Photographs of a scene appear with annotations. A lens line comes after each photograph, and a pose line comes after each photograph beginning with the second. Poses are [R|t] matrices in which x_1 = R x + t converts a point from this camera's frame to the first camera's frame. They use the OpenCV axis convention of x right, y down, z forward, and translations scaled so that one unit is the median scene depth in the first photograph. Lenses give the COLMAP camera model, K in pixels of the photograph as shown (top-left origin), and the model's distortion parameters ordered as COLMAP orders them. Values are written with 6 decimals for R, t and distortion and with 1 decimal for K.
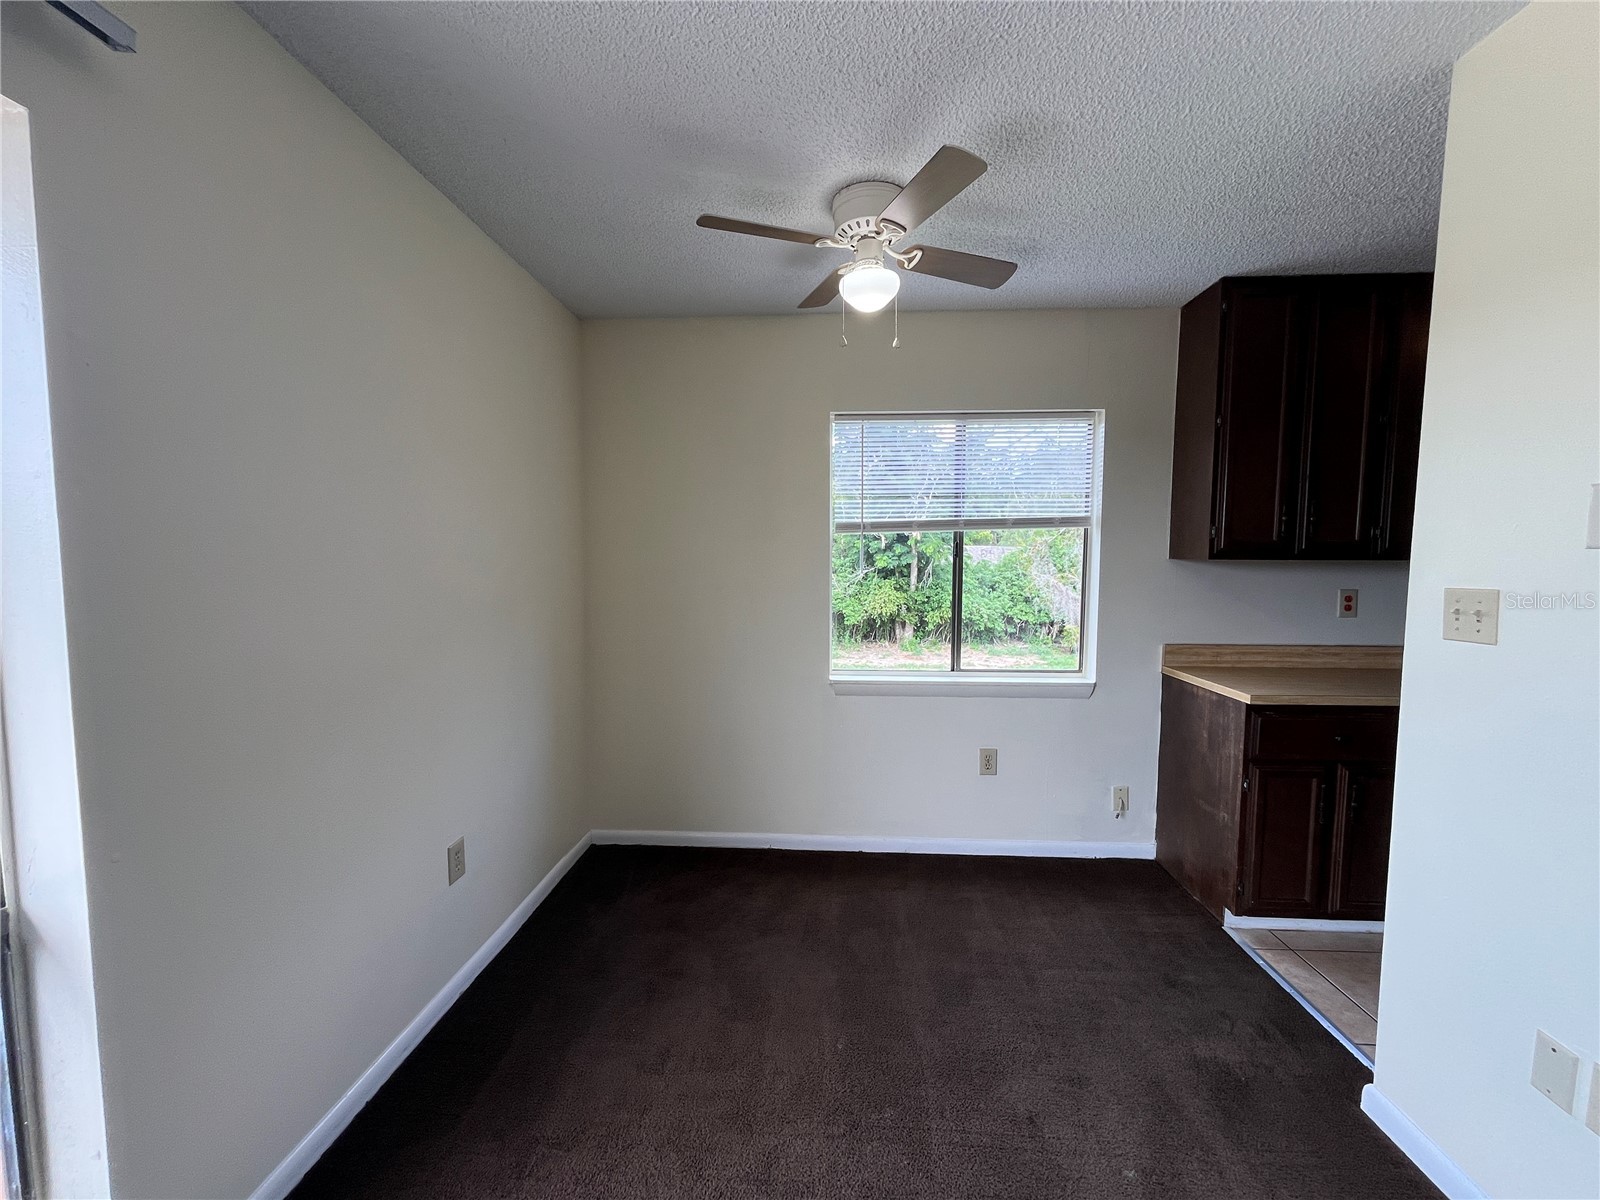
lens RADIAL K [[644.9, 0, 796.8], [0, 644.9, 610.8], [0, 0, 1]] dist [-0.001275, -0.000770]
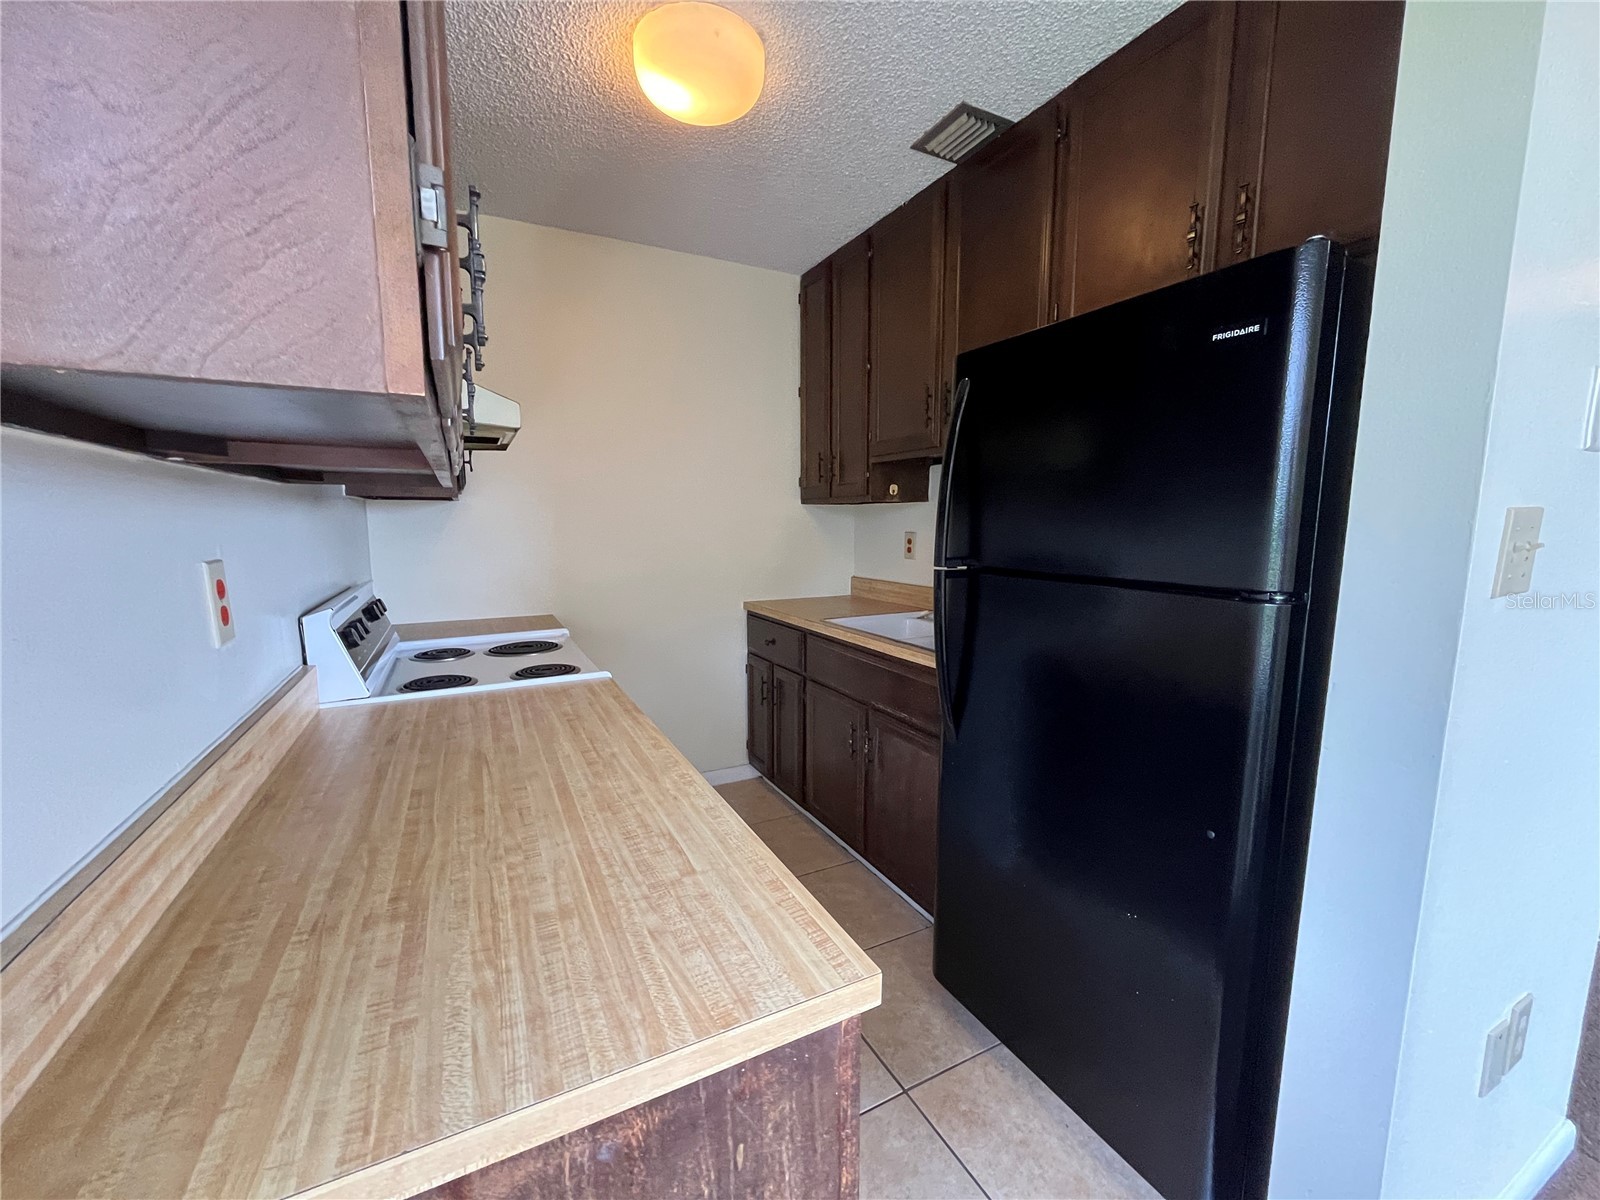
lens RADIAL K [[644.9, 0, 798.7], [0, 644.9, 610.6], [0, 0, 1]] dist [-0.001275, -0.000770]
pose [[-0.512799, -0.121633, 0.849849, 0.458275], [0.069679, 0.980750, 0.182412, -0.051916], [-0.855676, 0.152757, -0.494452, 0.995464]]
